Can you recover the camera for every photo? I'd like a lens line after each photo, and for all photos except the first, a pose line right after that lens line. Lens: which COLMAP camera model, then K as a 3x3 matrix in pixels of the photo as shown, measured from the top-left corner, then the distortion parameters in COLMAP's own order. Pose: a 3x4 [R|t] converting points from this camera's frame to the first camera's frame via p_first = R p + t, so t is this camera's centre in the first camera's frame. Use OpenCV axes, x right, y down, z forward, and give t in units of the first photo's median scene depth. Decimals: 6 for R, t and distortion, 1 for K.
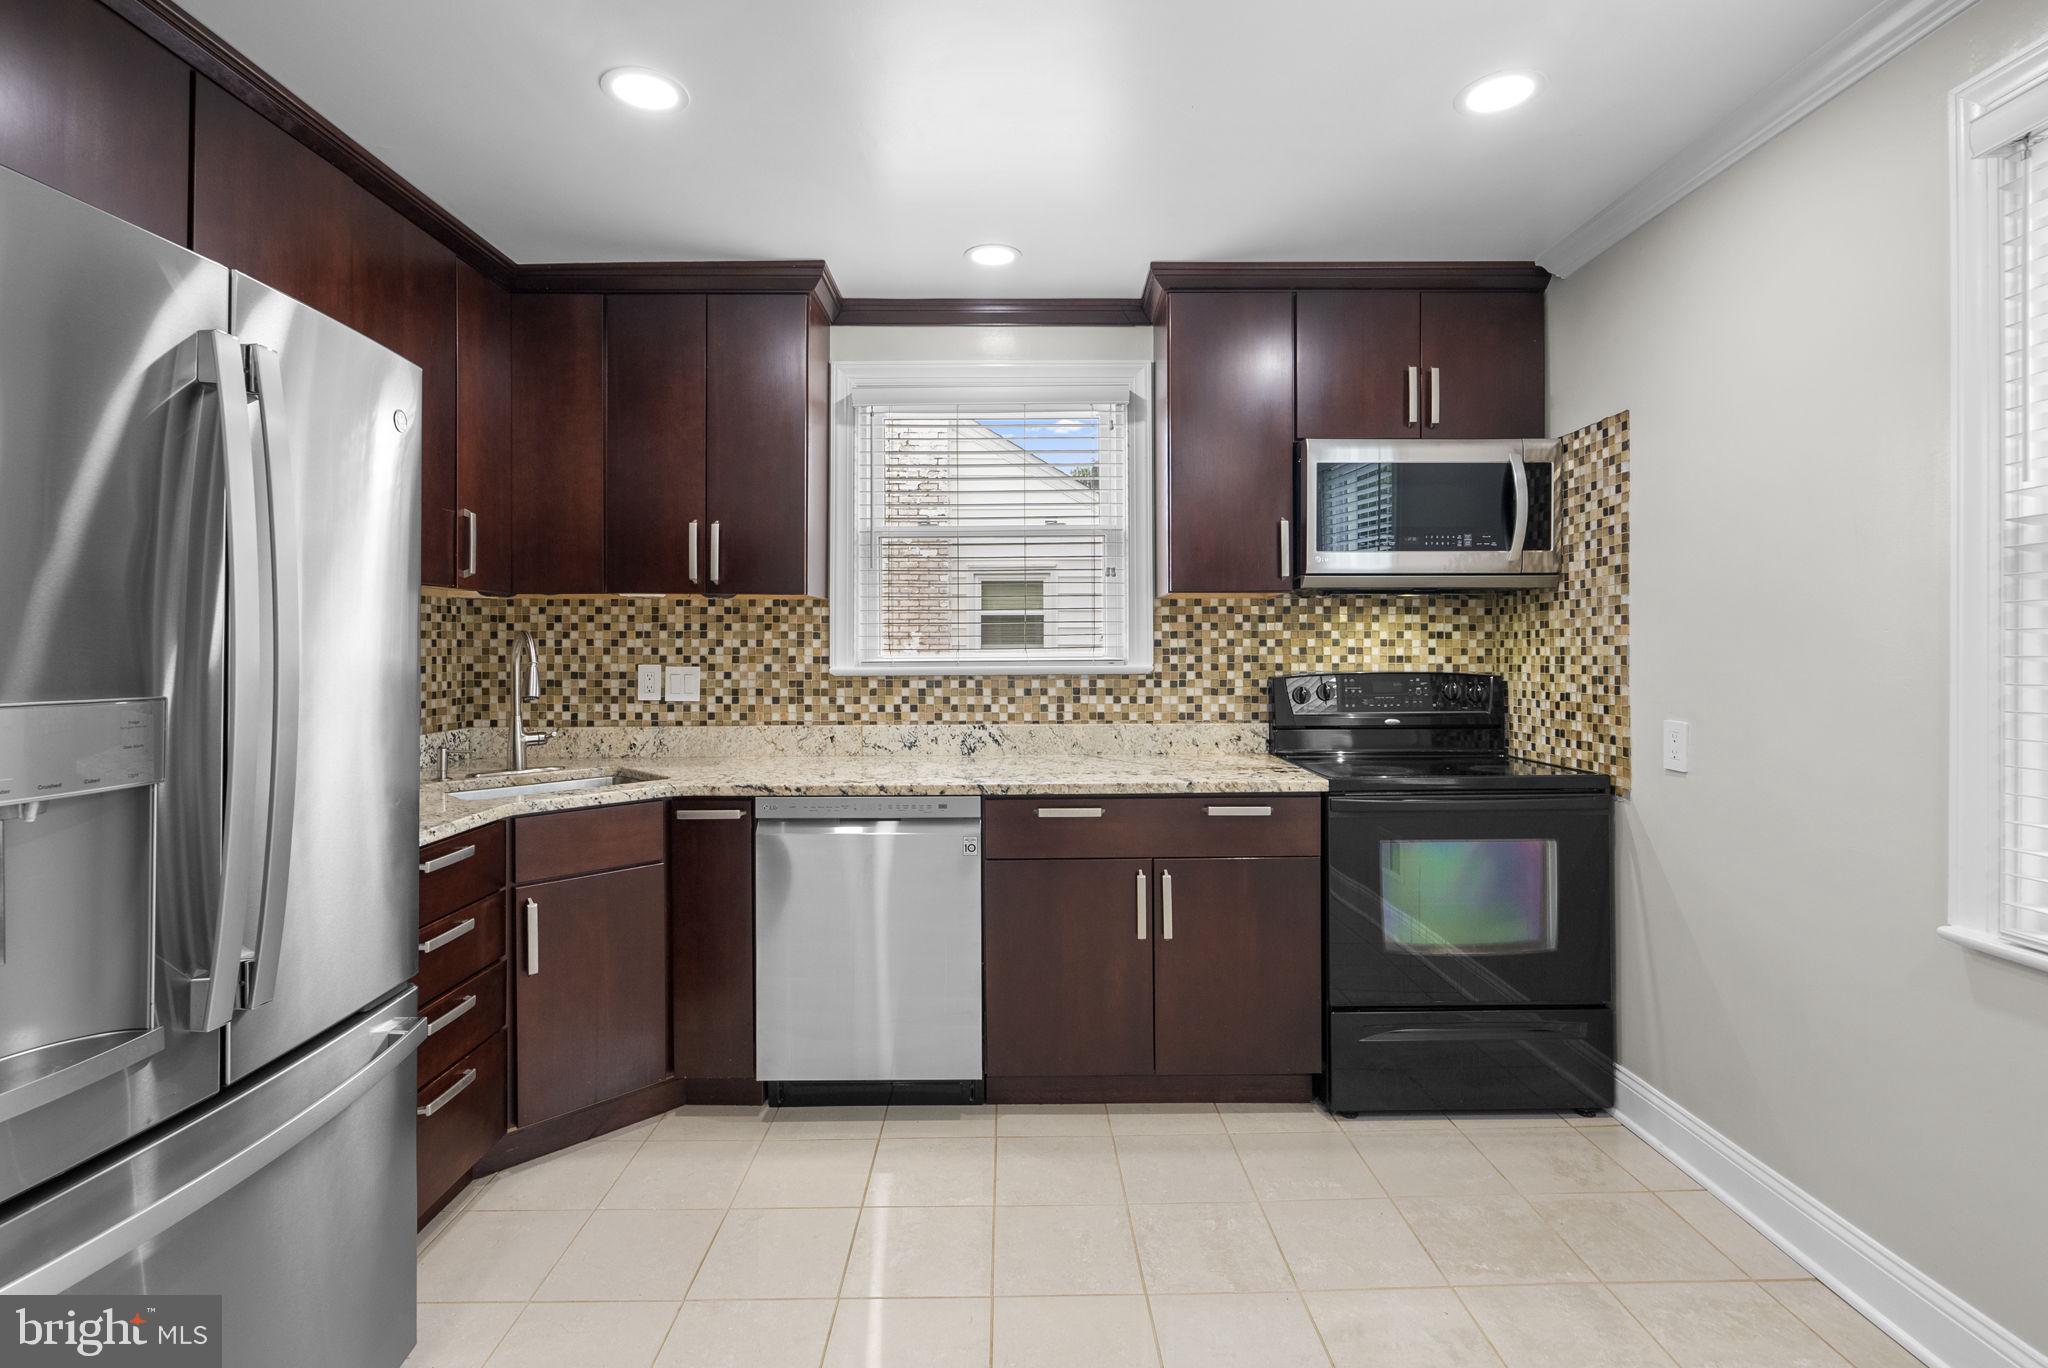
lens RADIAL K [[934.5, 0, 1015.1], [0, 934.5, 648.4], [0, 0, 1]] dist [-0.010205, 0.000273]
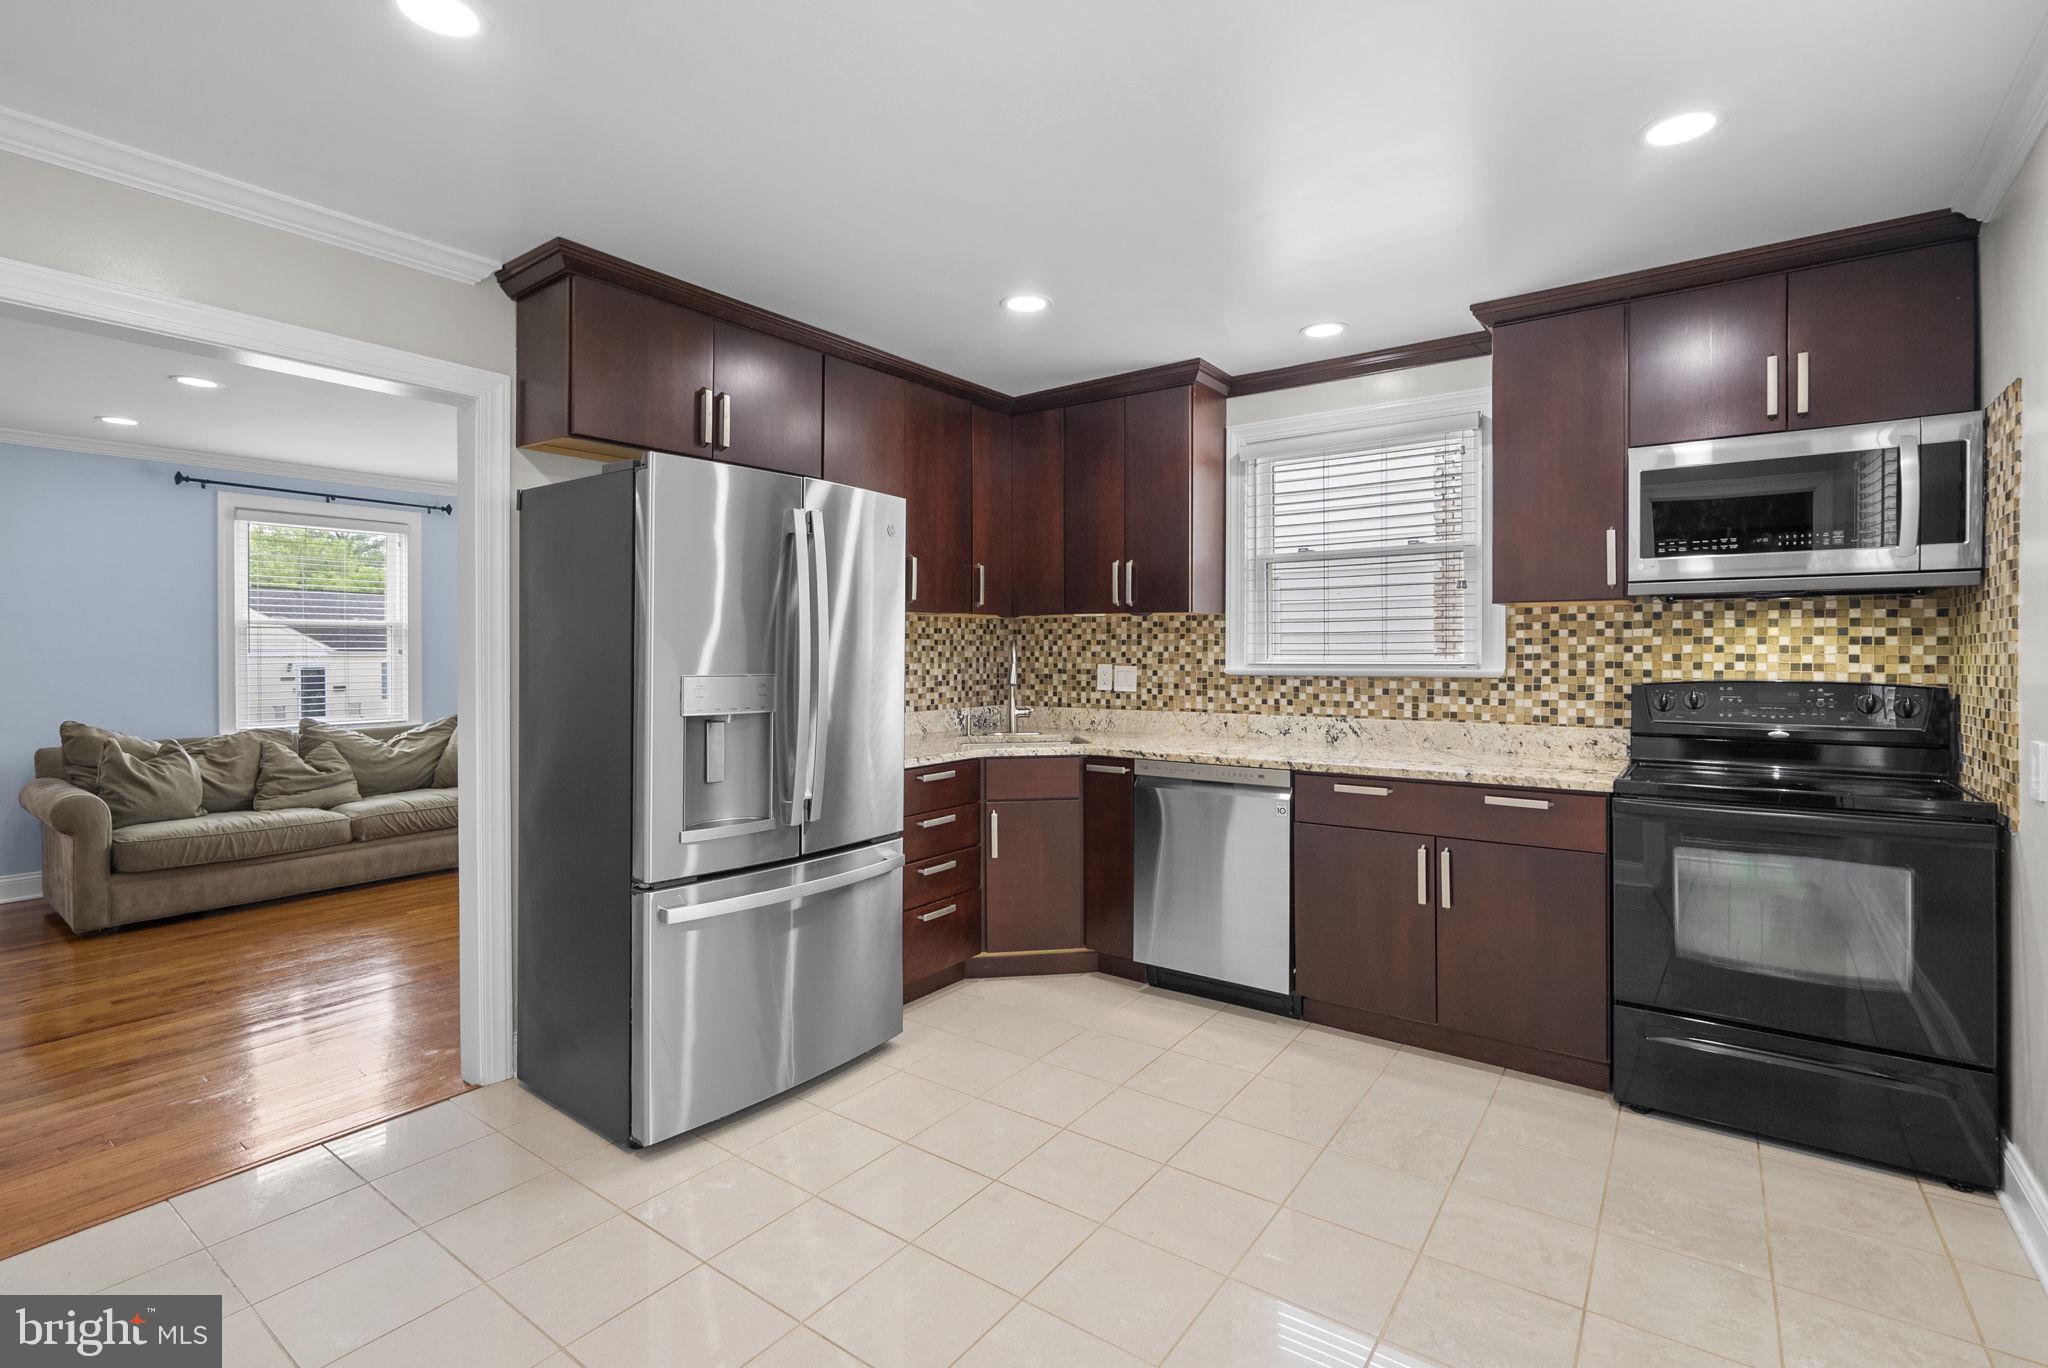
lens RADIAL K [[924.1, 0, 1048.5], [0, 924.1, 659.2], [0, 0, 1]] dist [-0.001340, -0.000452]
pose [[0.814737, 0.007804, -0.579779, 0.333450], [-0.002542, 0.999948, 0.009887, -0.003277], [0.579826, -0.006582, 0.814714, -0.163629]]
